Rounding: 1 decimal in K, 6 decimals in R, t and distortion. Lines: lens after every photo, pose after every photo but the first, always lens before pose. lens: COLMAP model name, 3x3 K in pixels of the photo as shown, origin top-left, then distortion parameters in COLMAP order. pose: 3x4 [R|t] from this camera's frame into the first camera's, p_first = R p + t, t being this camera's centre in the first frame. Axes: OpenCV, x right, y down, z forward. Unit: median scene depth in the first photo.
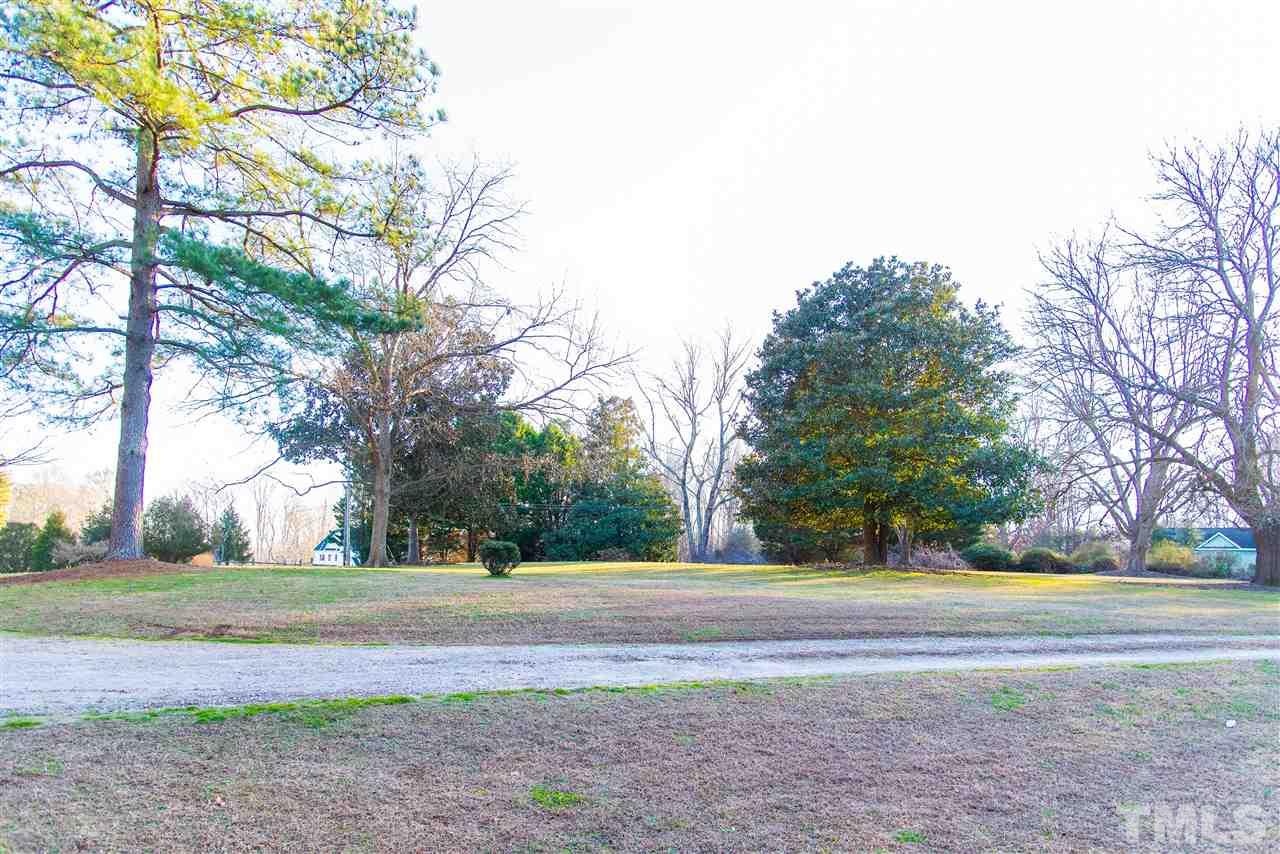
lens RADIAL K [[904.3, 0, 659.1], [0, 904.3, 545.8], [0, 0, 1]] dist [0.002784, -0.004643]
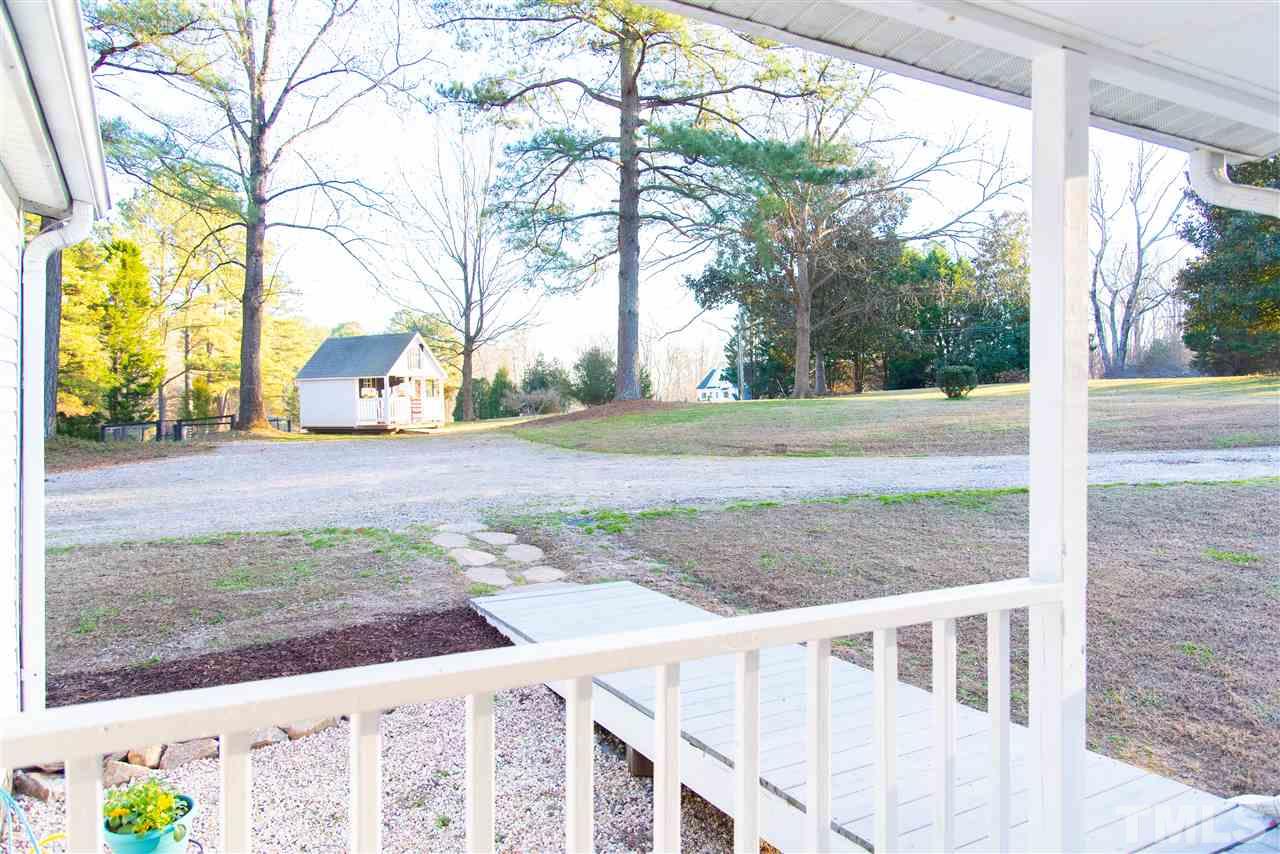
lens RADIAL K [[904.5, 0, 643.9], [0, 904.5, 414.3], [0, 0, 1]] dist [0.006355, 0.000459]
pose [[0.918621, -0.040130, -0.393097, -0.059626], [0.056088, 0.997999, 0.029189, 0.000215], [0.391139, -0.048862, 0.919033, -0.075138]]
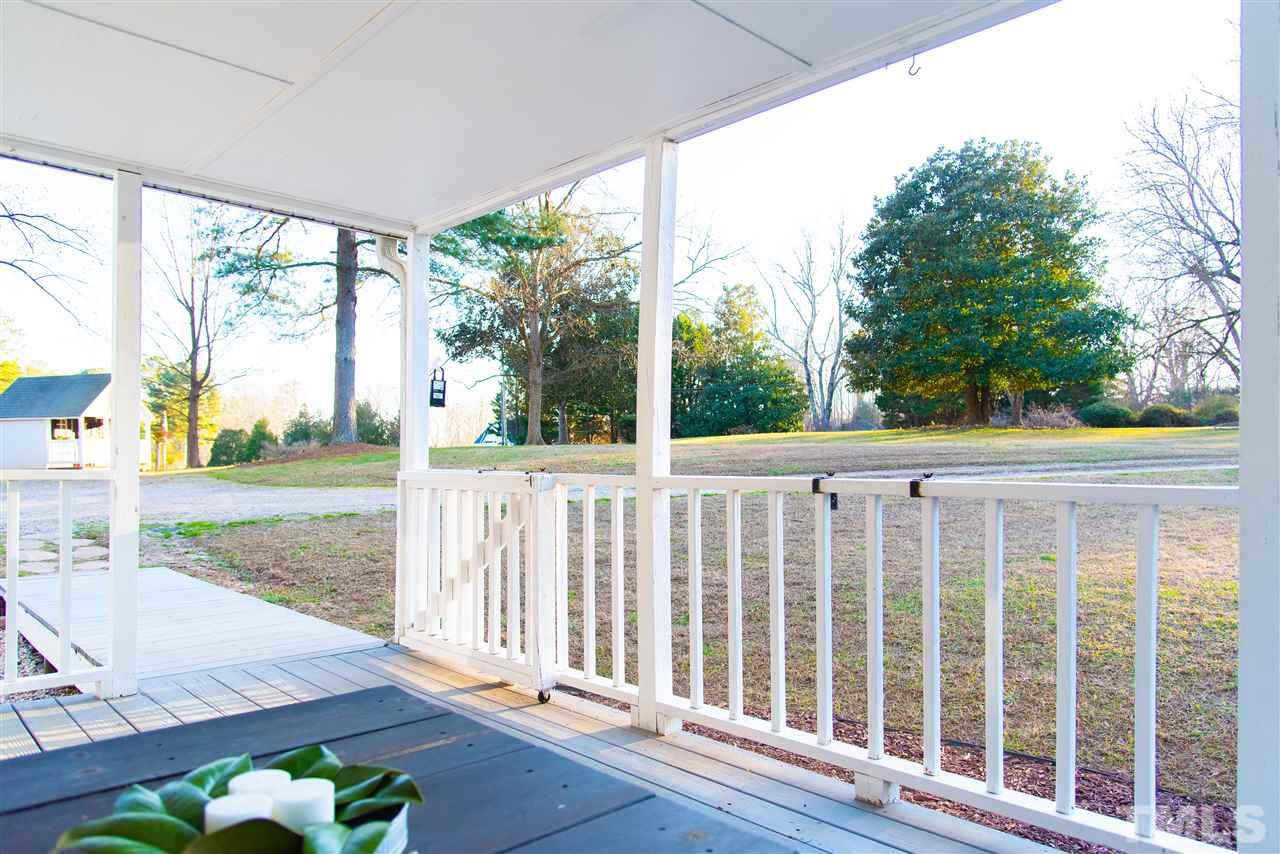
lens RADIAL K [[888.4, 0, 656.1], [0, 888.4, 450.0], [0, 0, 1]] dist [0.003576, -0.000294]
pose [[0.986445, -0.041617, -0.158728, 0.024240], [0.044991, 0.998830, 0.017720, 0.014120], [0.157804, -0.024621, 0.987163, -0.103847]]
